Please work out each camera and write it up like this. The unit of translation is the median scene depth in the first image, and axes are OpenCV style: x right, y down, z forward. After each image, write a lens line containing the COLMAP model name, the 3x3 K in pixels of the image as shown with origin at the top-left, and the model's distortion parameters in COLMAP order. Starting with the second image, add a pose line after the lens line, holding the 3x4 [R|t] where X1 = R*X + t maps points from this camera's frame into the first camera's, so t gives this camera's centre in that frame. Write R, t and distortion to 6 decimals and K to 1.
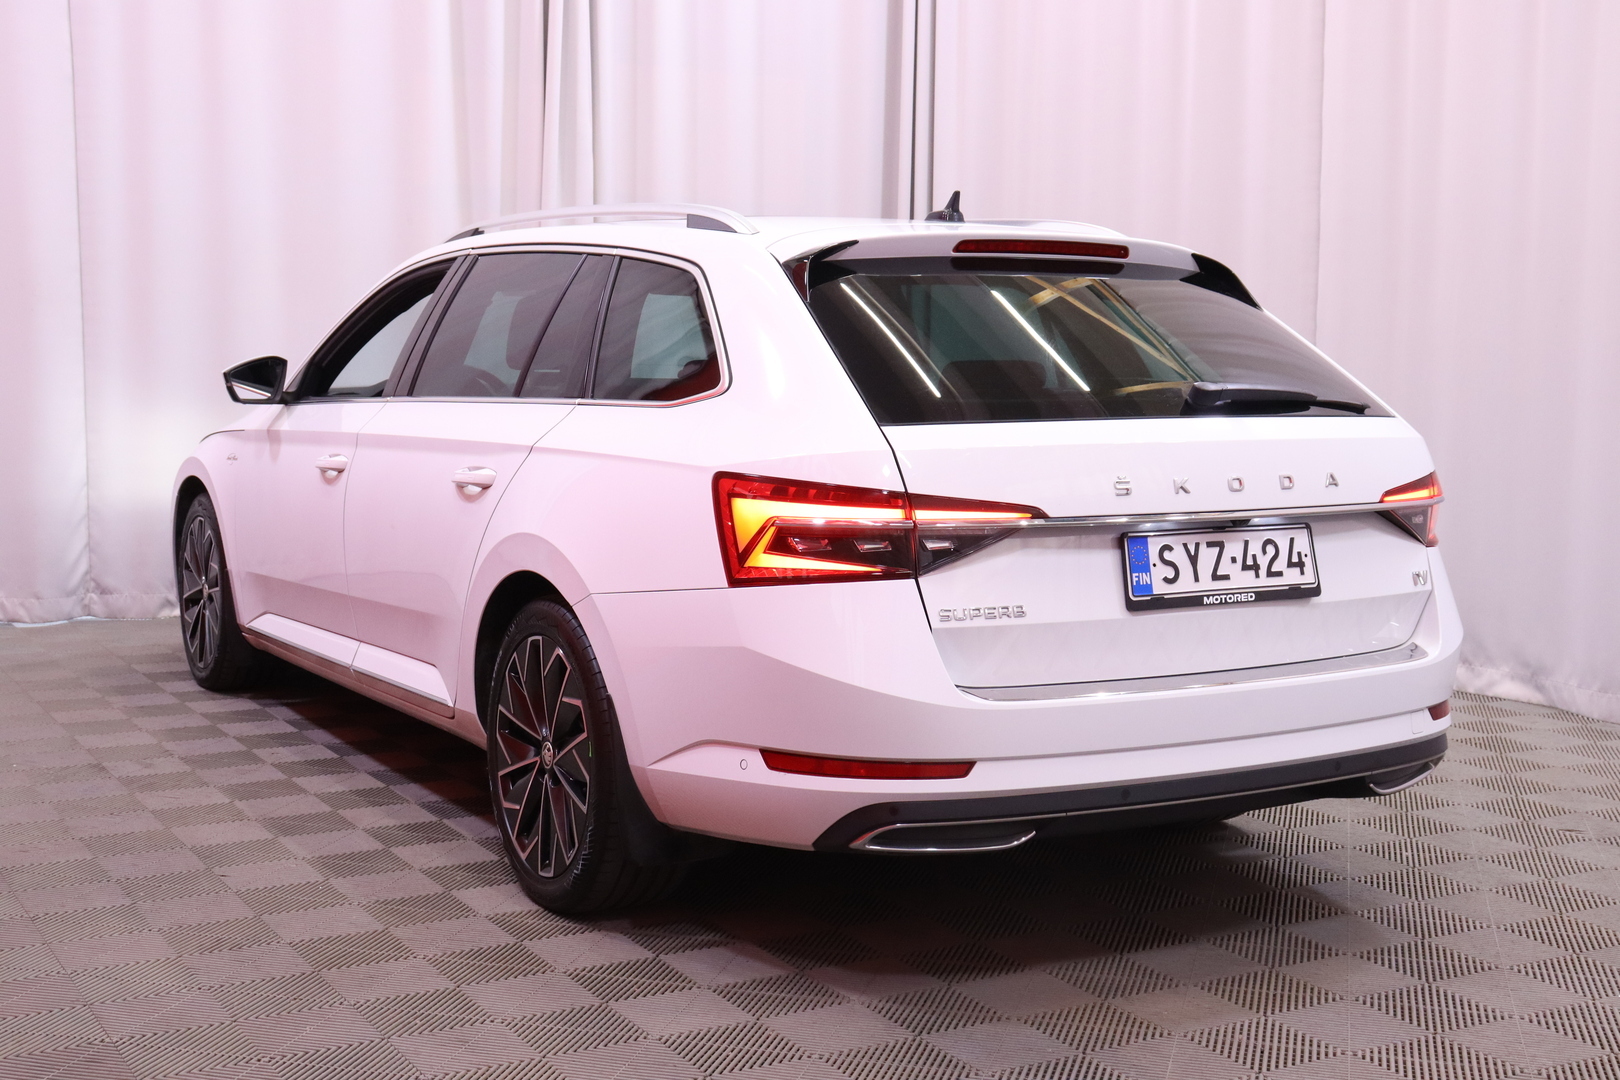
lens RADIAL K [[2060.3, 0, 821.1], [0, 2060.3, 539.6], [0, 0, 1]] dist [-0.011847, 0.000000]
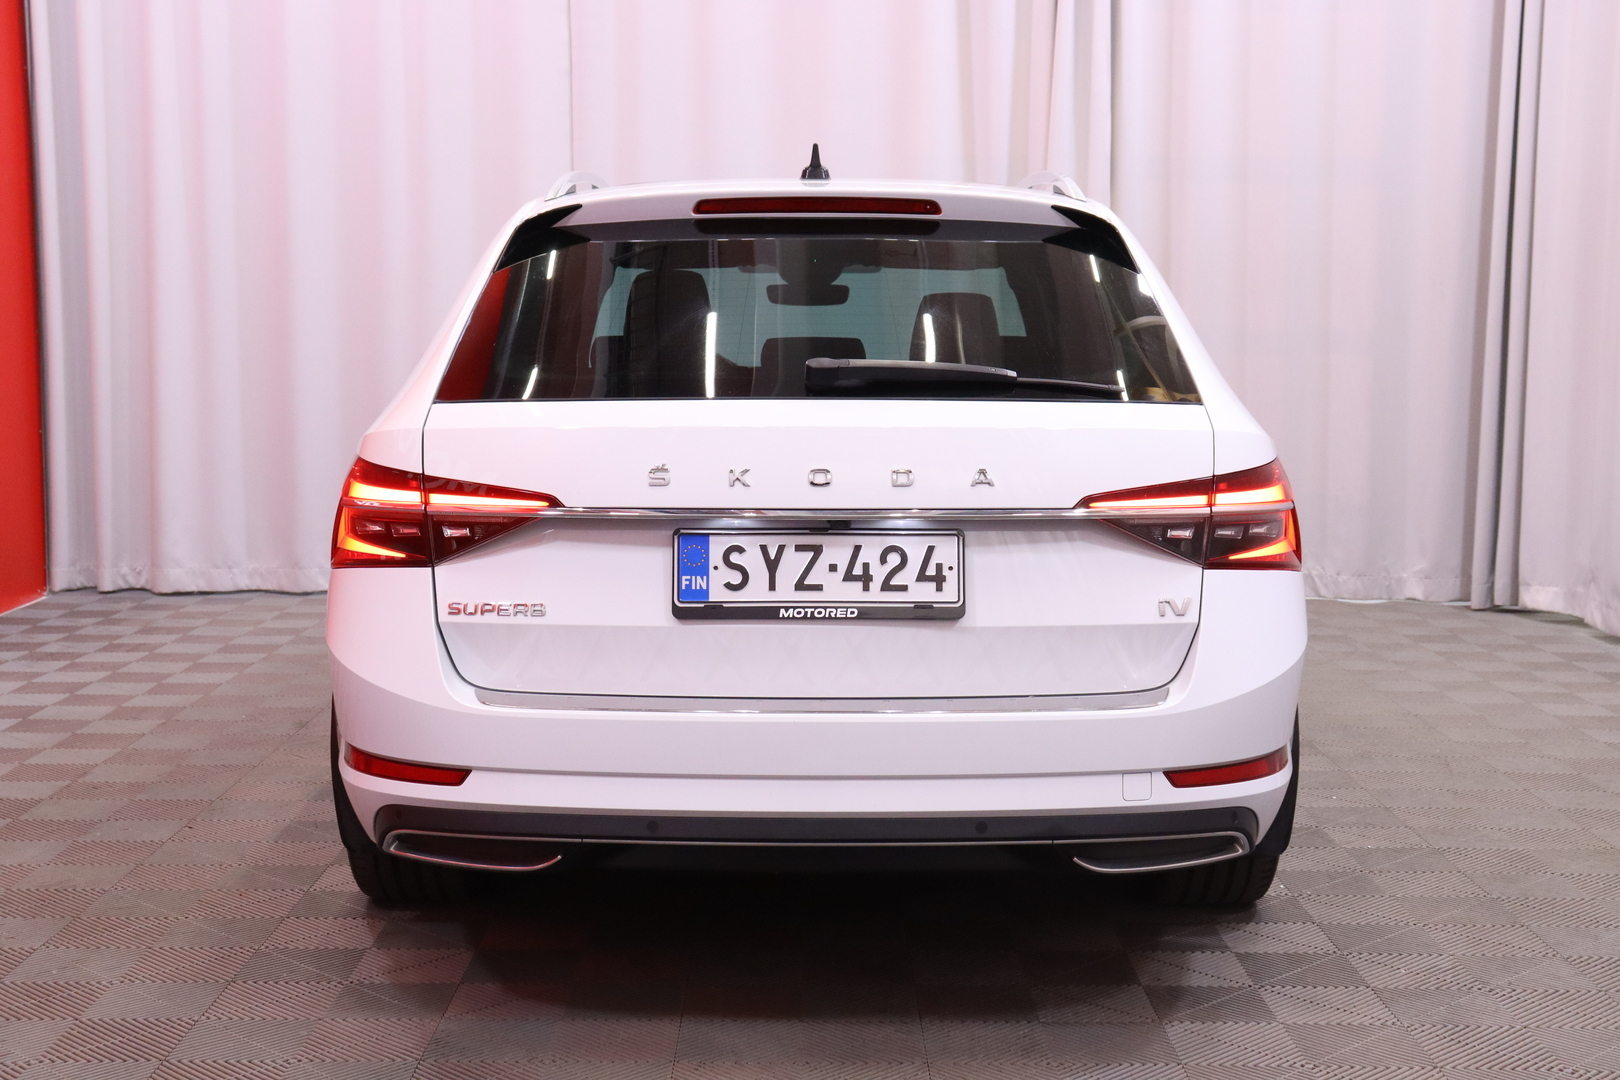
lens RADIAL K [[2127.7, 0, 804.5], [0, 2127.7, 536.4], [0, 0, 1]] dist [0.077341, 0.000000]
pose [[0.860769, 0.046200, -0.506894, 0.636185], [-0.044485, 0.998890, 0.015501, -0.016226], [0.507048, 0.009207, 0.861869, 0.239713]]
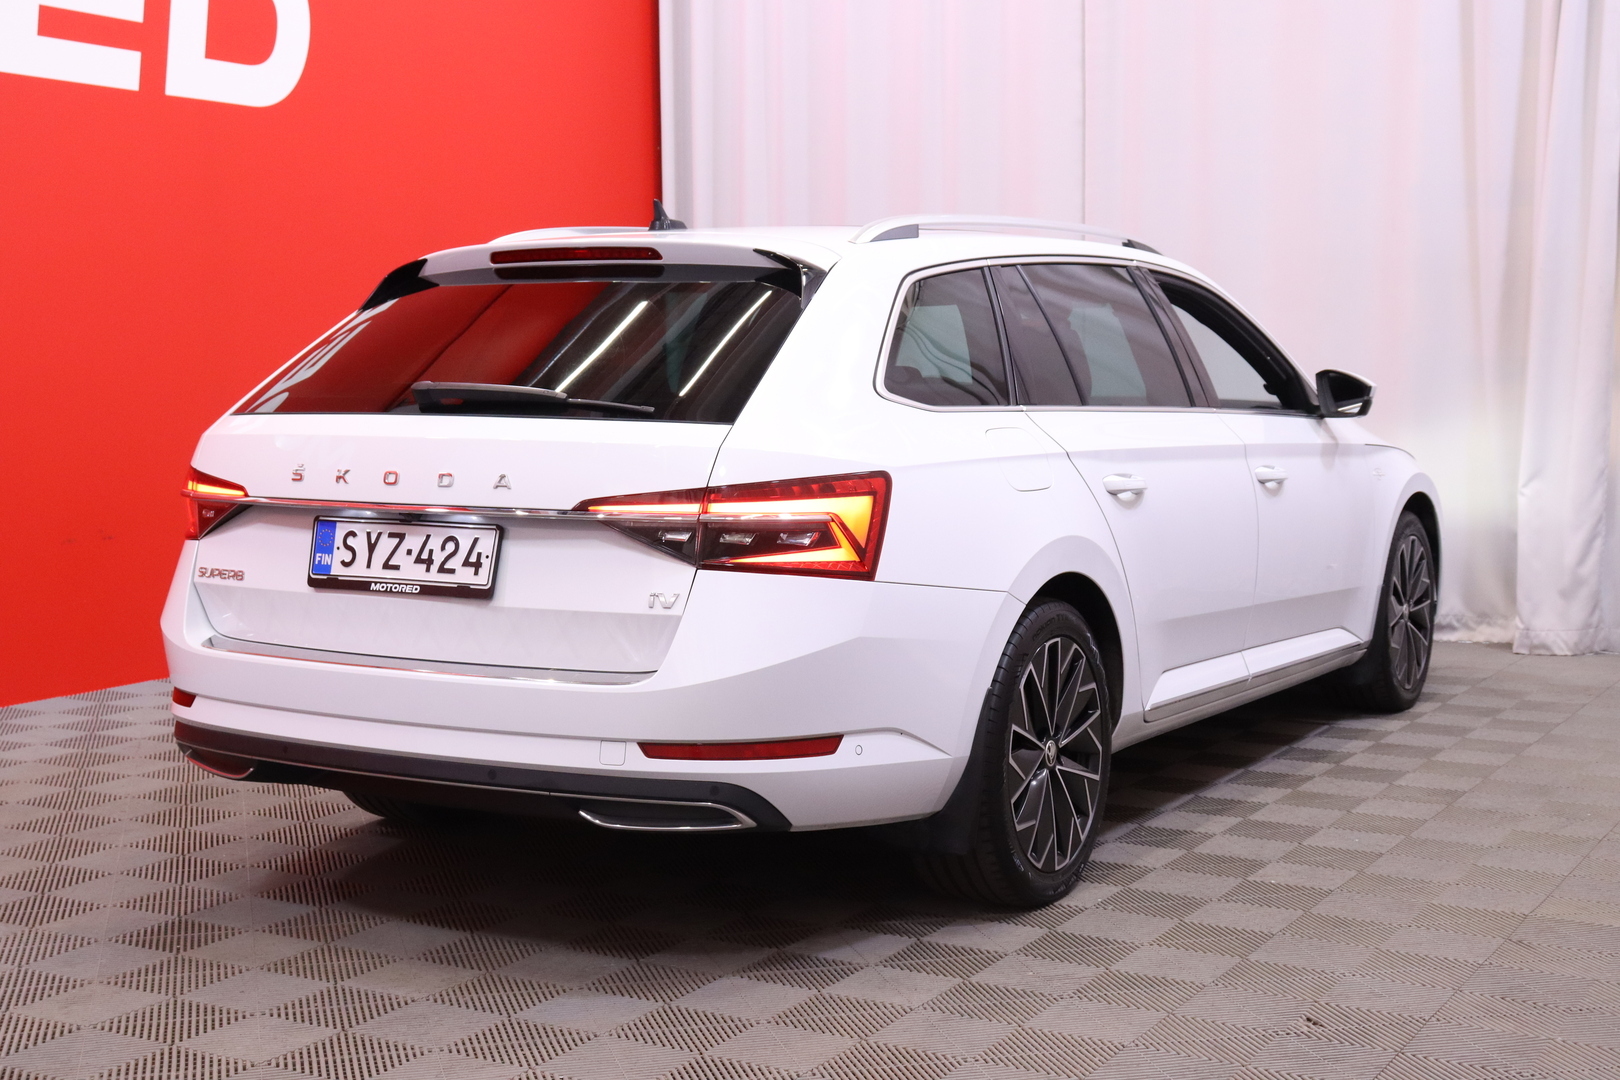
lens RADIAL K [[2127.7, 0, 818.2], [0, 2127.7, 529.1], [0, 0, 1]] dist [0.077341, 0.000000]
pose [[0.493695, 0.063122, -0.867341, 1.239180], [-0.078763, 0.996509, 0.027690, -0.047950], [0.866061, 0.054644, 0.496943, 0.645765]]
